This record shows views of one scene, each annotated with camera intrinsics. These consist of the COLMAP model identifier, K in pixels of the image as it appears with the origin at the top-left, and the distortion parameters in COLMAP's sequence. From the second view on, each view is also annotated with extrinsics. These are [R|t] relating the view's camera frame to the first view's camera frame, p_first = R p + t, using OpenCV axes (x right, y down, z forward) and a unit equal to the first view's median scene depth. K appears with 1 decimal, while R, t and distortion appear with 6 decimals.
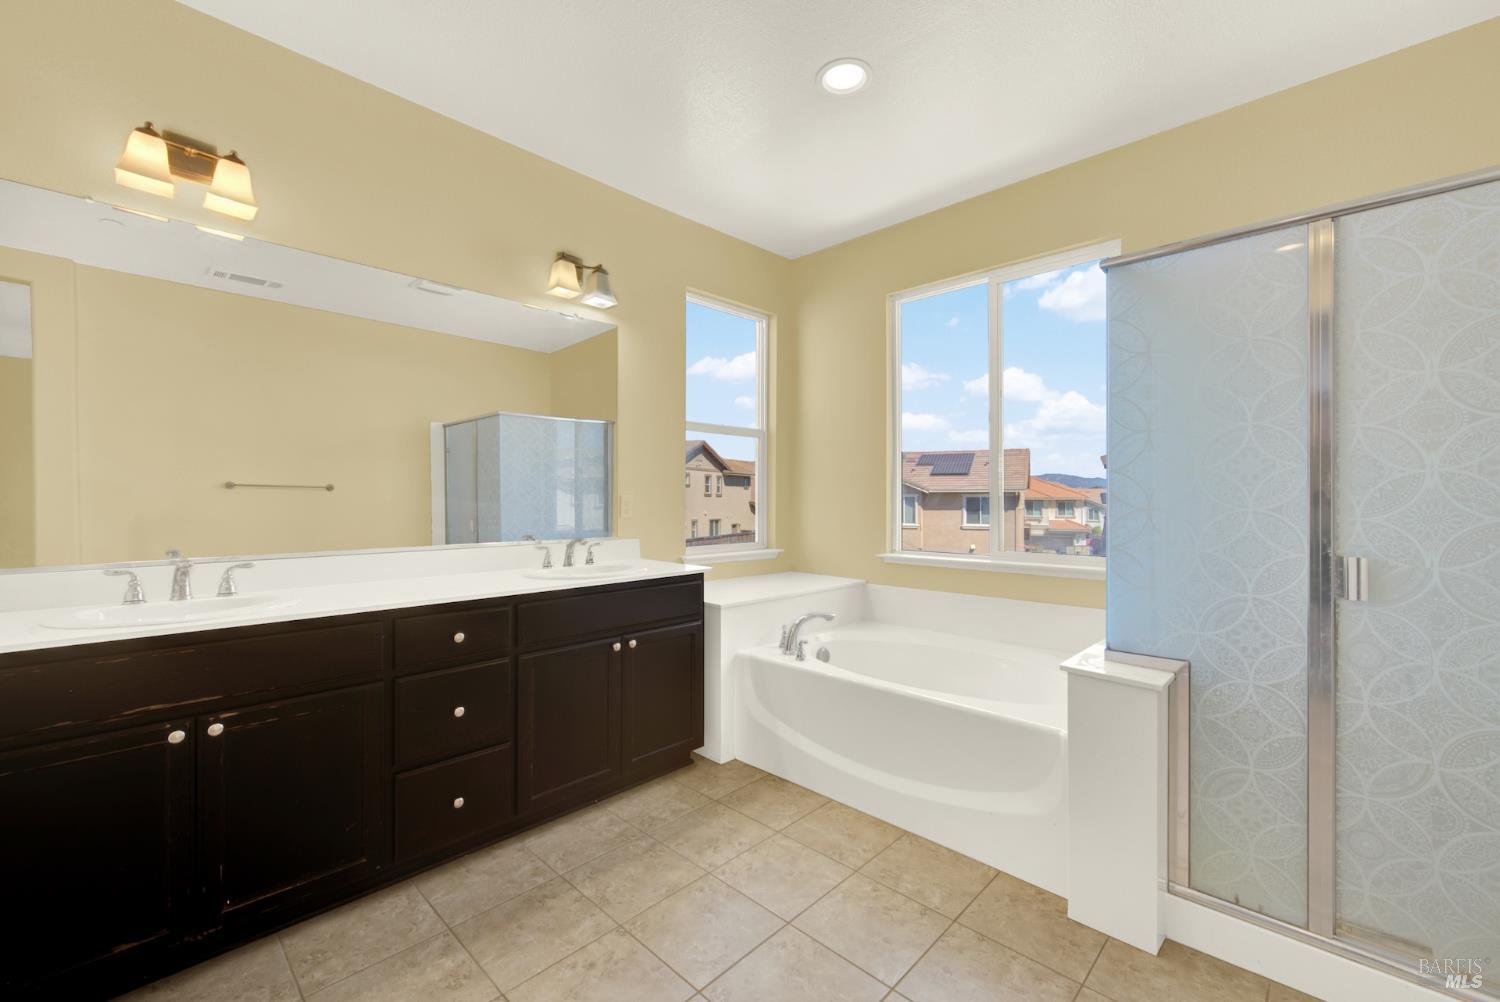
lens RADIAL K [[634.7, 0, 750.0], [0, 634.7, 501.0], [0, 0, 1]] dist [0.000221, -0.000097]
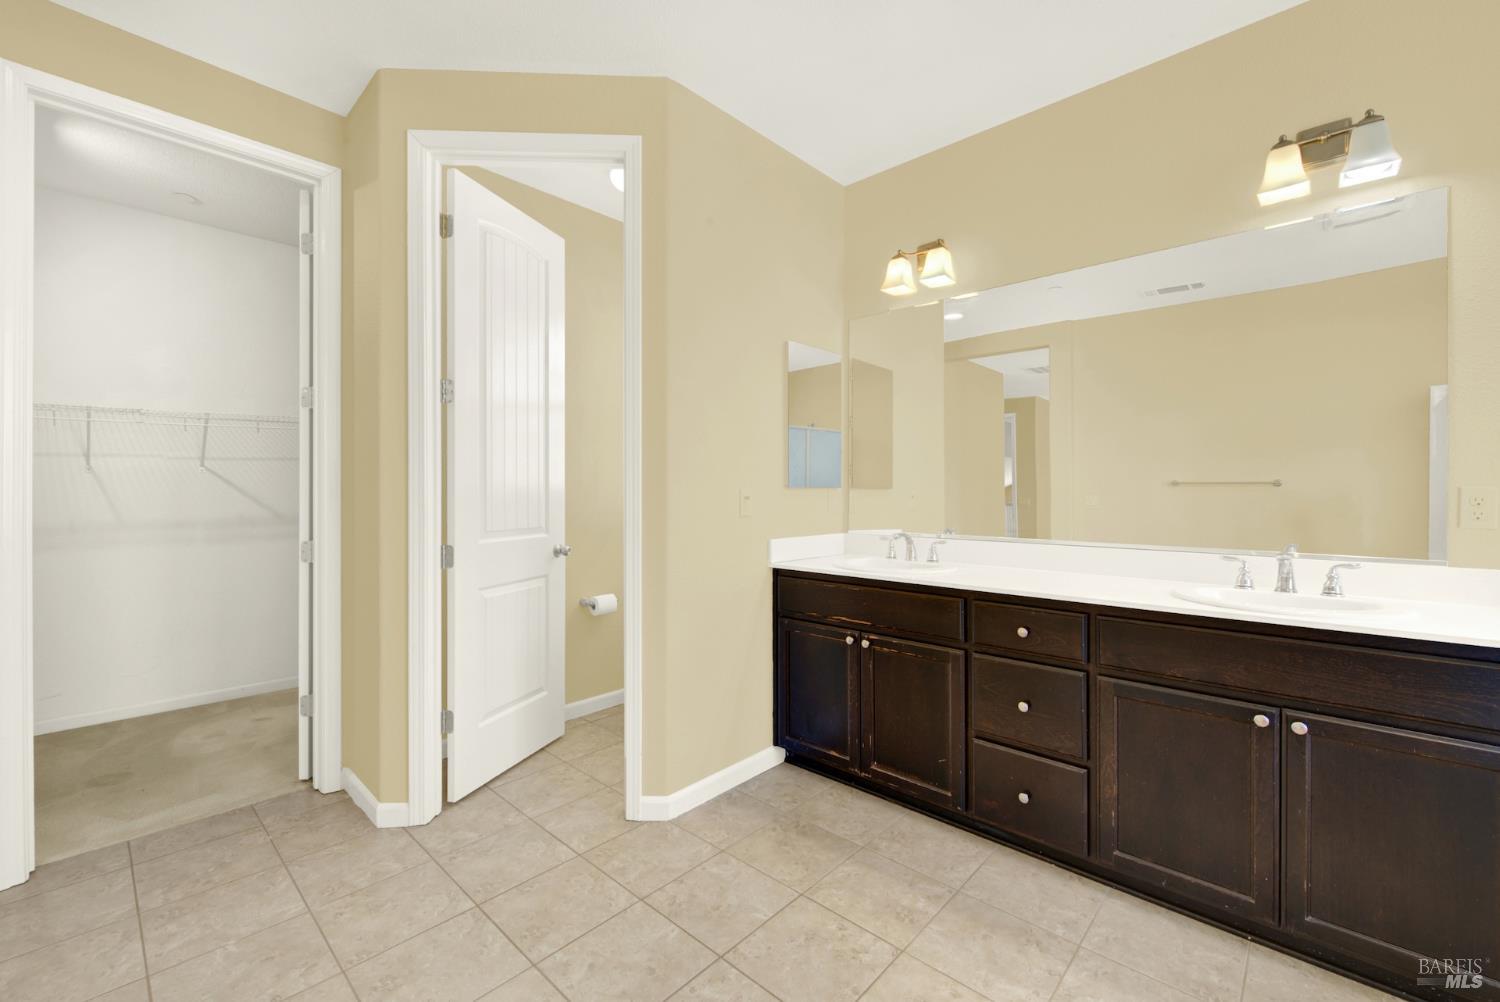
lens RADIAL K [[620.8, 0, 752.3], [0, 620.8, 492.5], [0, 0, 1]] dist [0.033785, -0.000047]
pose [[0.025366, 0.001173, -0.999678, 0.437295], [-0.004802, 0.999988, 0.001052, -0.005945], [0.999667, 0.004774, 0.025371, 0.449889]]
